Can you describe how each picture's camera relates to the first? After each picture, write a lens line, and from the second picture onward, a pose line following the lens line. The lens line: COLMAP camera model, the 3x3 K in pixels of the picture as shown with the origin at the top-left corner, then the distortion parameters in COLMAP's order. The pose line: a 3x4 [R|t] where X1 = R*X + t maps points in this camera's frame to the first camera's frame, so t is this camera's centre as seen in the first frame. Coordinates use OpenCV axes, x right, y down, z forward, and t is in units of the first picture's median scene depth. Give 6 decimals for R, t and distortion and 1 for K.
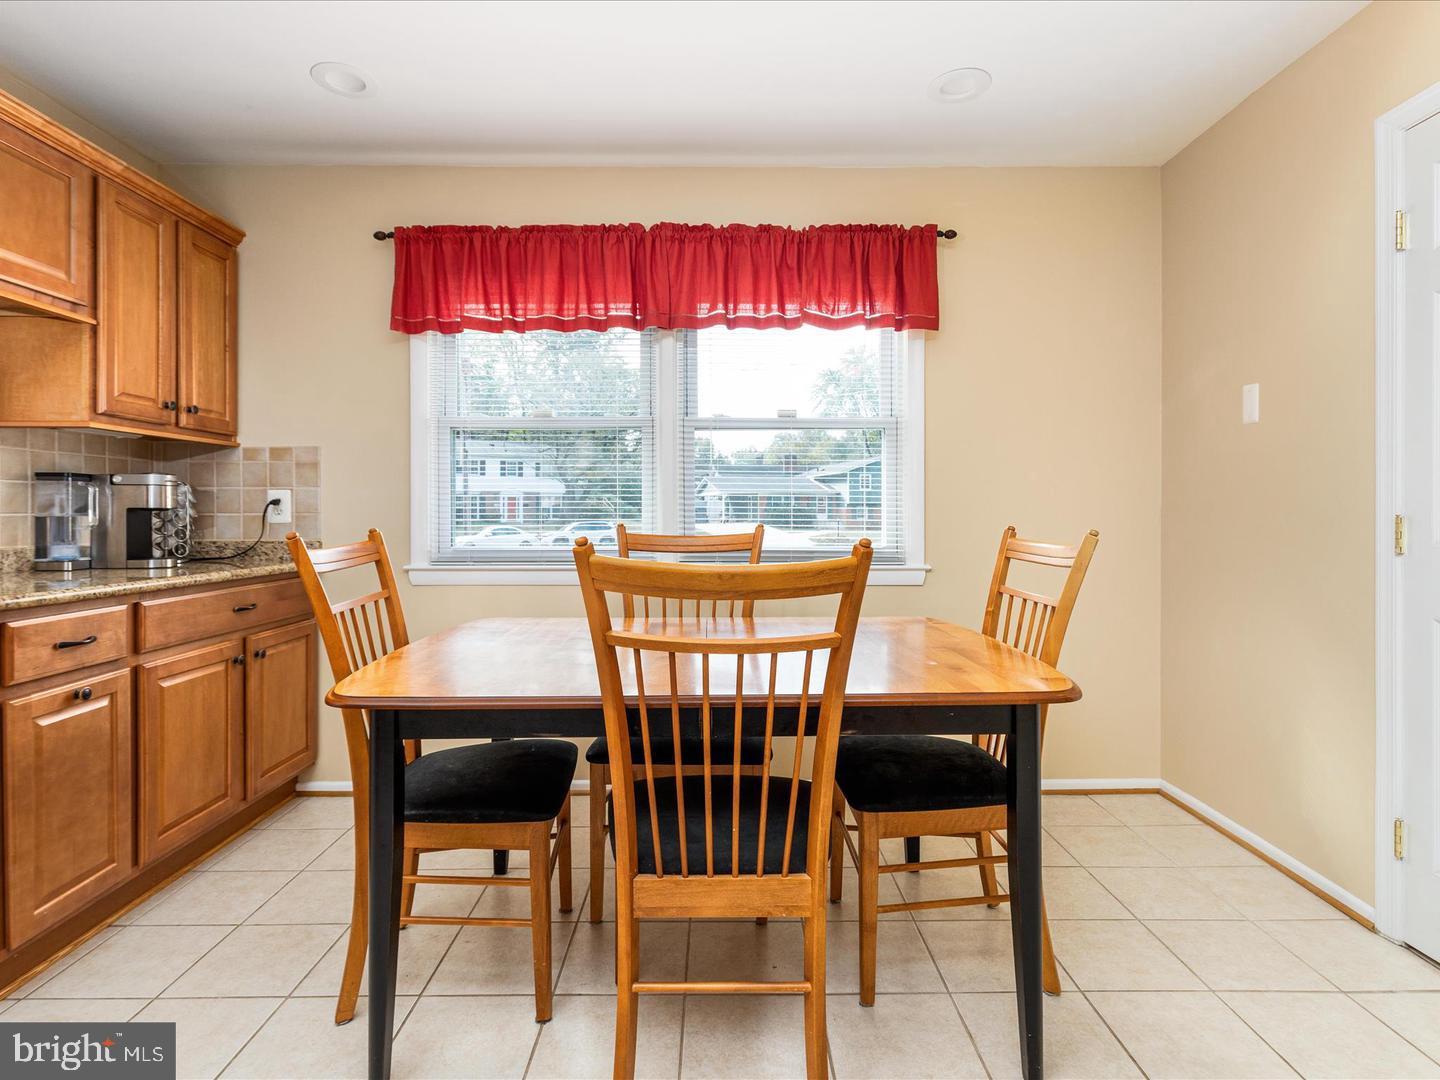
lens RADIAL K [[758.8, 0, 712.8], [0, 758.8, 526.5], [0, 0, 1]] dist [0.010818, 0.001513]
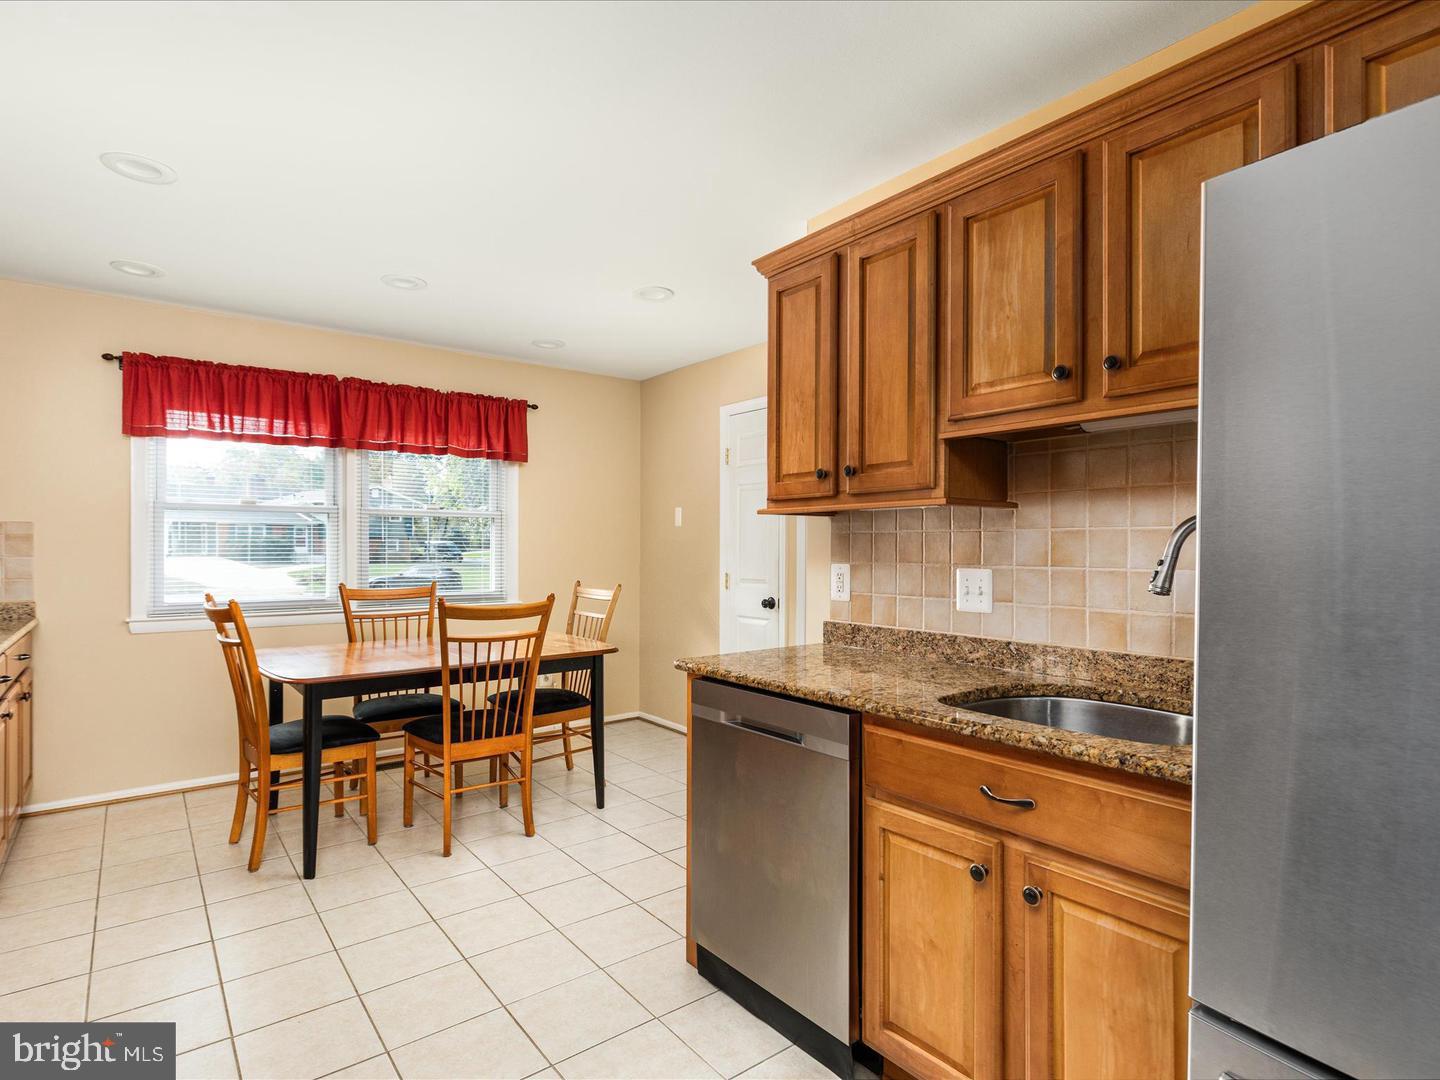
lens RADIAL K [[758.8, 0, 719.6], [0, 758.8, 544.4], [0, 0, 1]] dist [0.010818, 0.001513]
pose [[0.792667, 0.004544, 0.609637, -0.404335], [0.006379, 0.999856, -0.015747, -0.045780], [-0.609621, 0.016371, 0.792524, -0.613562]]
